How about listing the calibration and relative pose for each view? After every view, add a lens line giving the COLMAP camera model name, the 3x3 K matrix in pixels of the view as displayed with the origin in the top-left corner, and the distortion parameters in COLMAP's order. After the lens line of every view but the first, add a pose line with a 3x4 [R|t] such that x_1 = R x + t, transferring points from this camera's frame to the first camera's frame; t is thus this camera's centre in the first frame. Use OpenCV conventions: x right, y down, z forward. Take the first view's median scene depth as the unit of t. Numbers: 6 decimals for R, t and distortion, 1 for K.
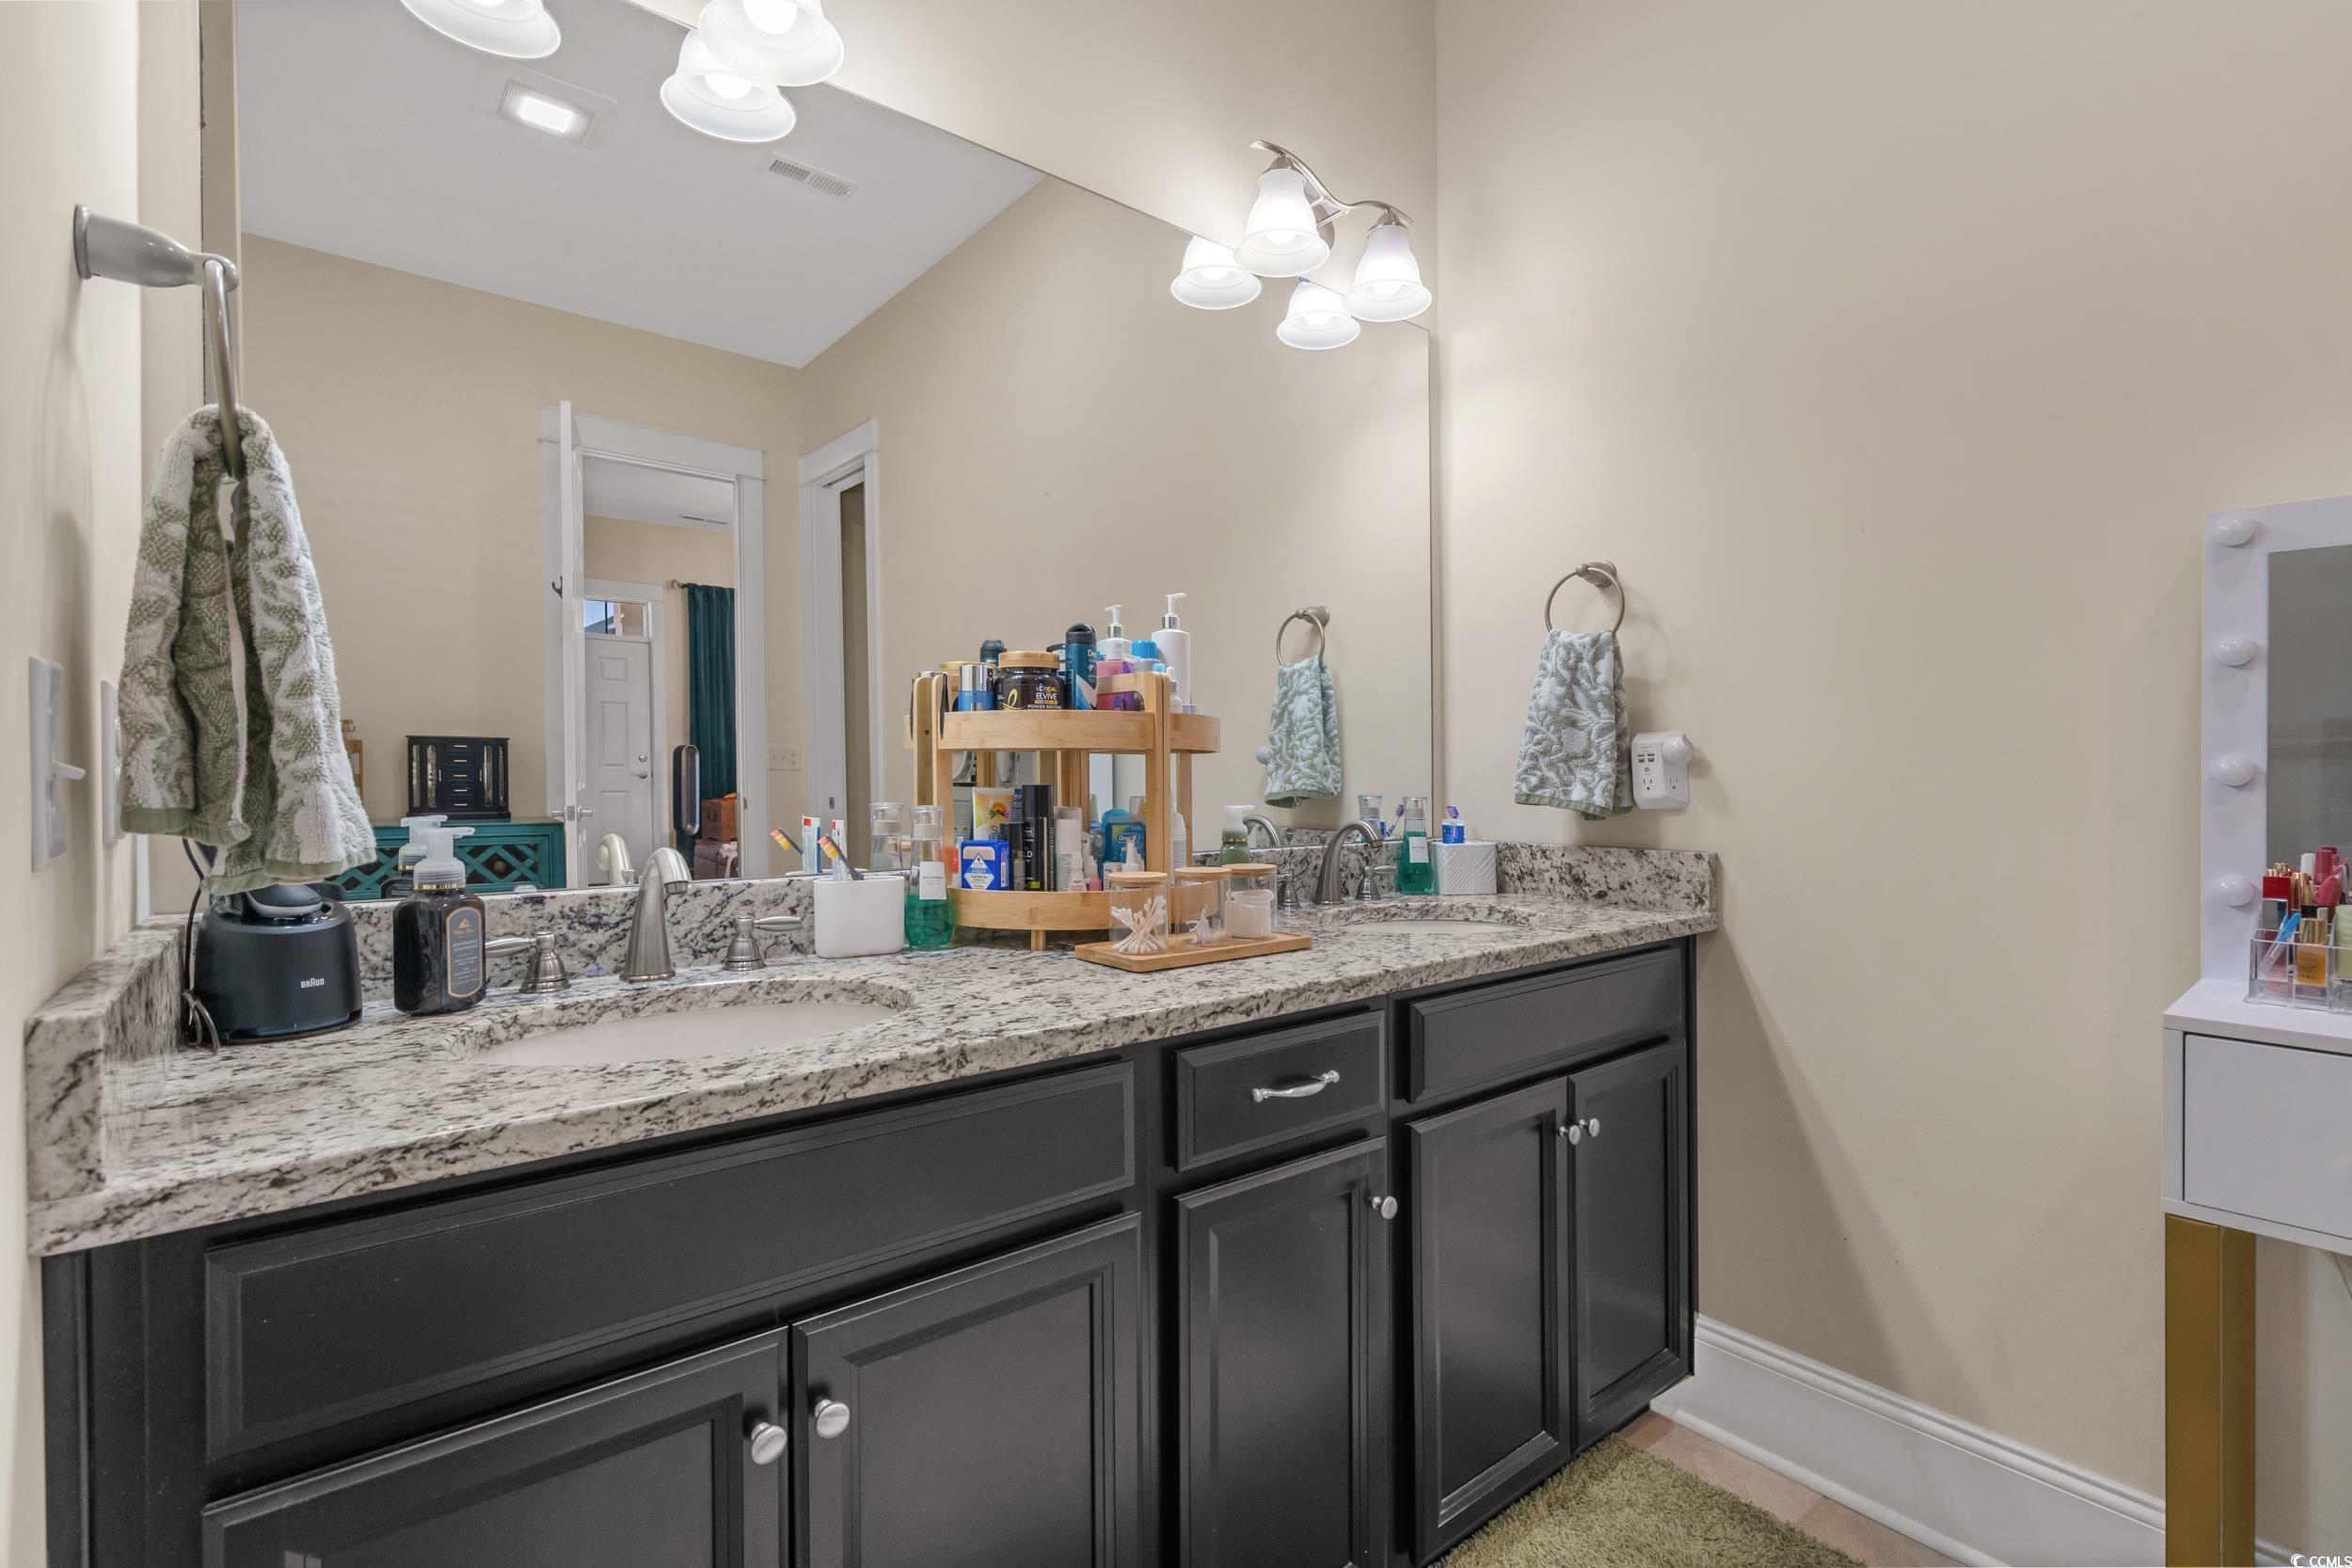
lens RADIAL K [[1066.2, 0, 1174.5], [0, 1066.2, 788.3], [0, 0, 1]] dist [-0.000835, 0.000550]
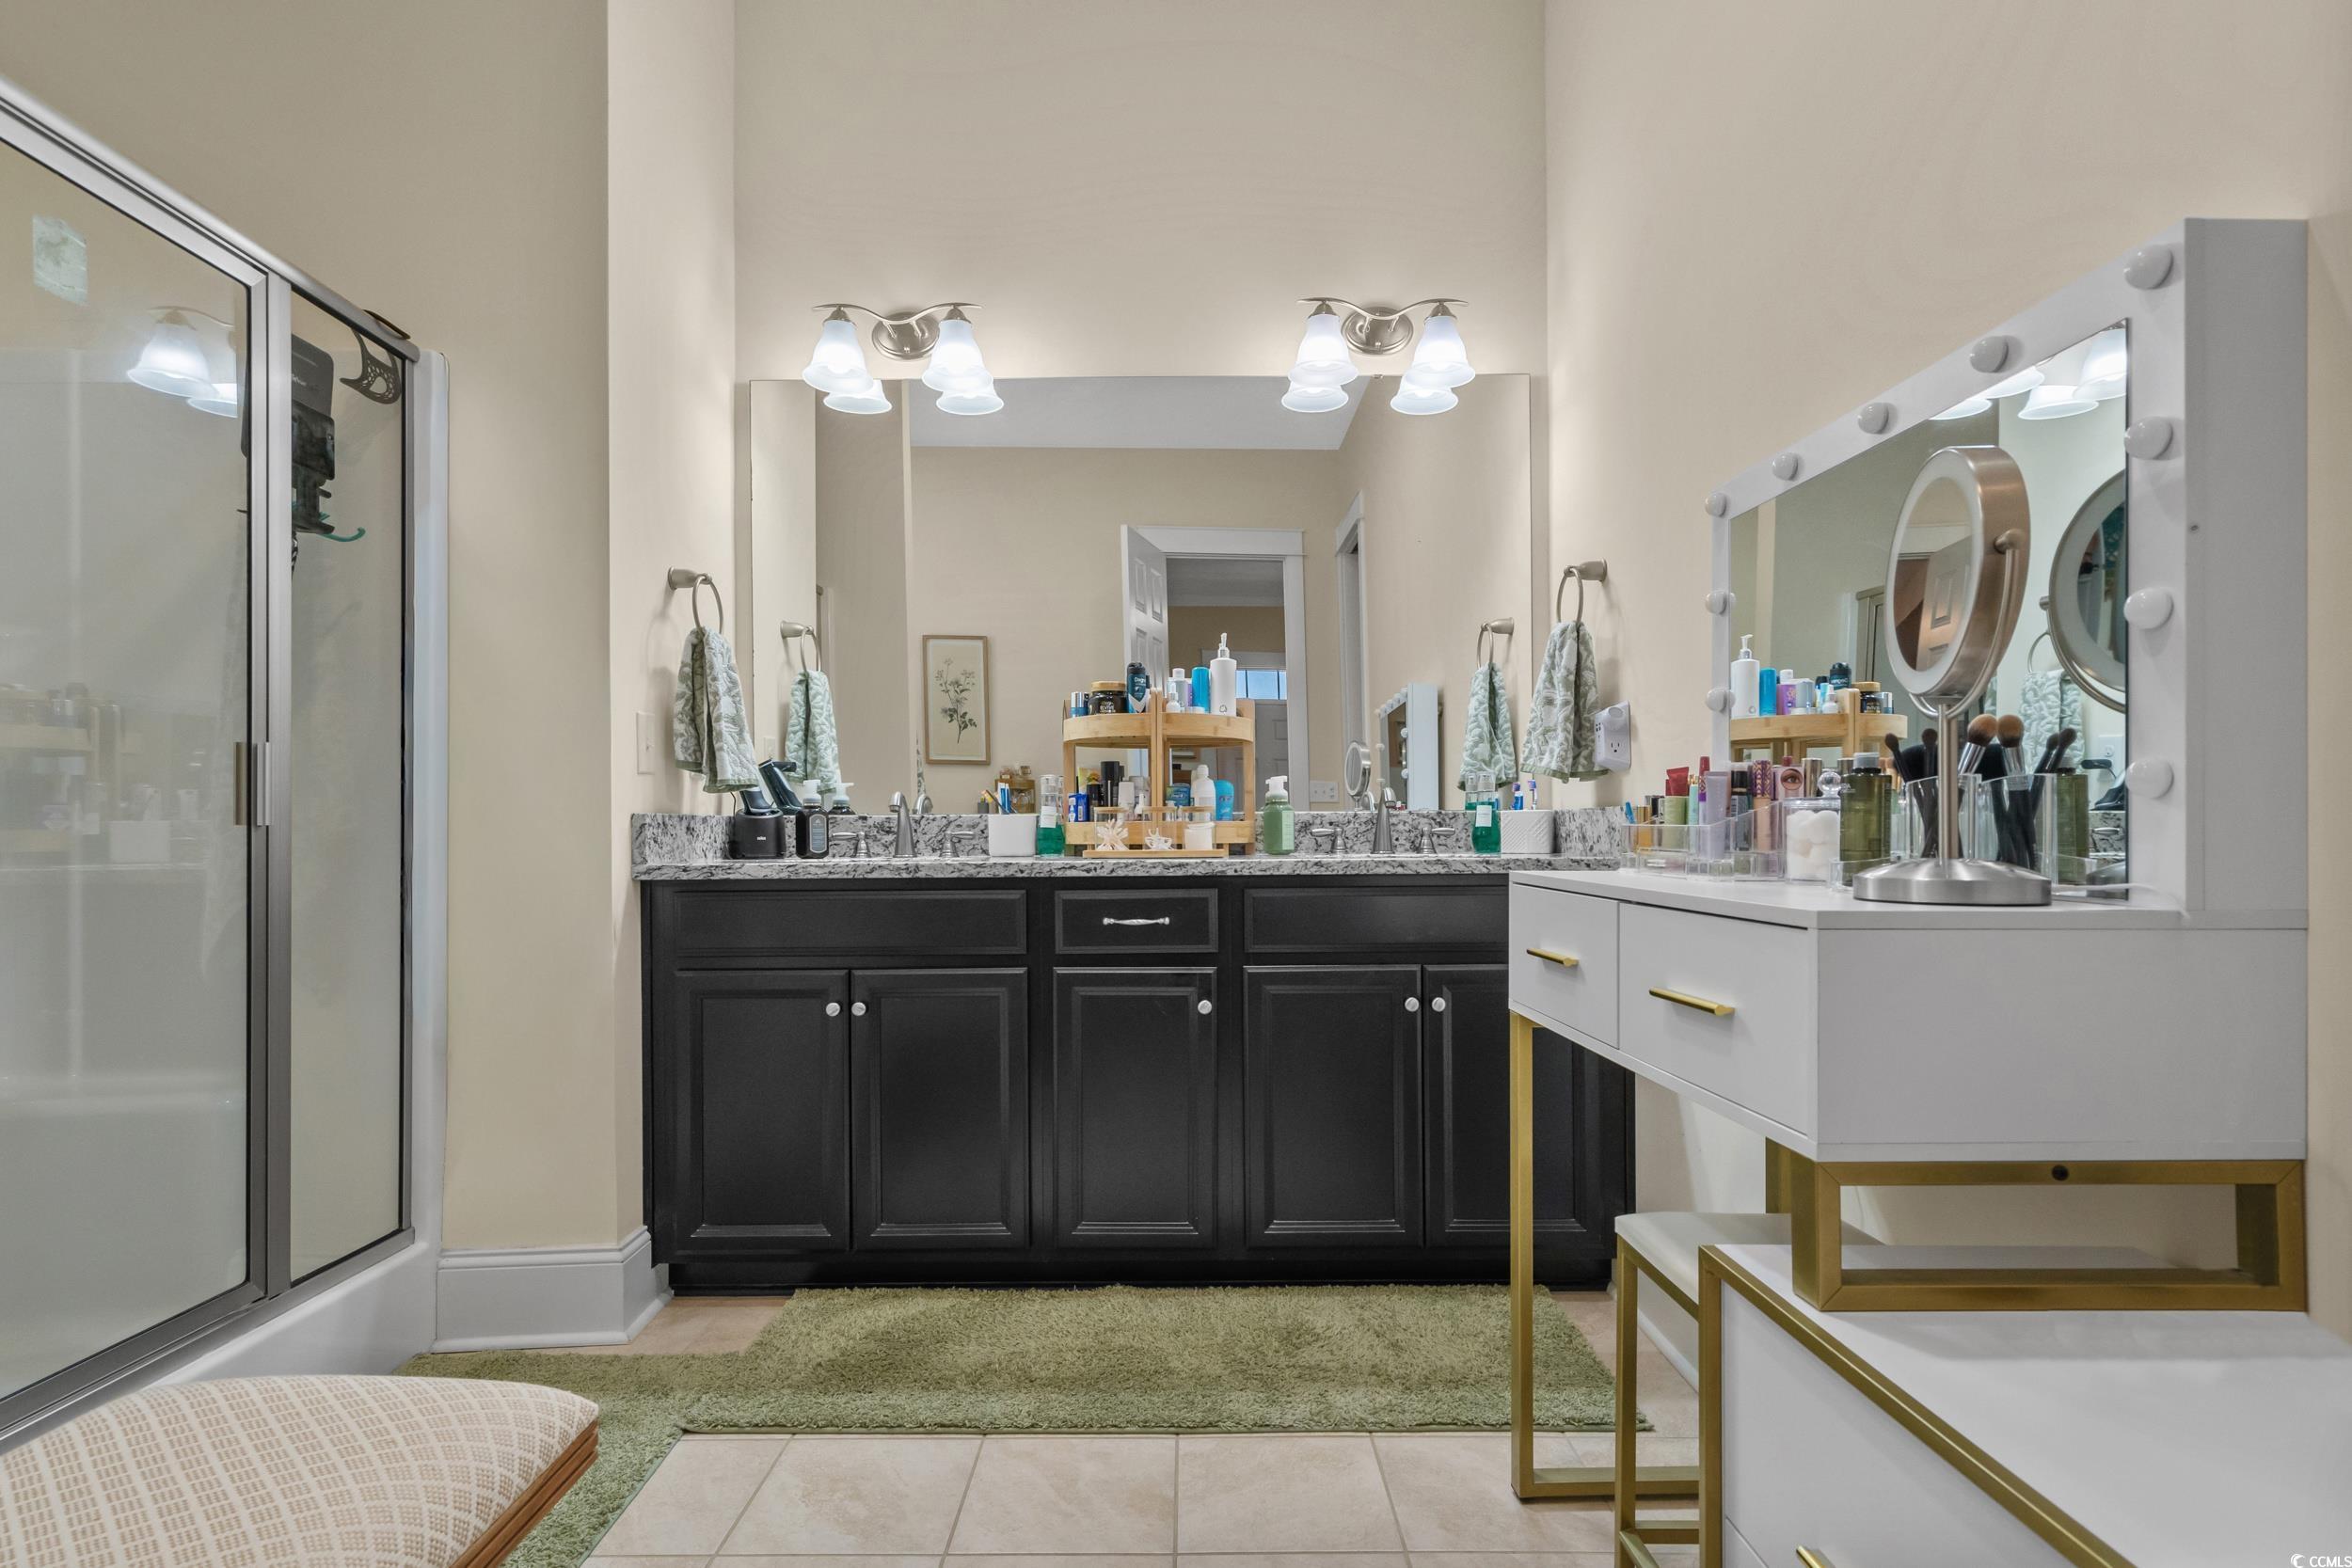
lens RADIAL K [[1226.6, 0, 1181.2], [0, 1226.6, 828.2], [0, 0, 1]] dist [-0.002593, -0.000080]
pose [[0.780898, -0.003464, -0.624649, 1.446091], [-0.002221, 0.999963, -0.008322, 0.146747], [0.624654, 0.007886, 0.780862, -0.524000]]
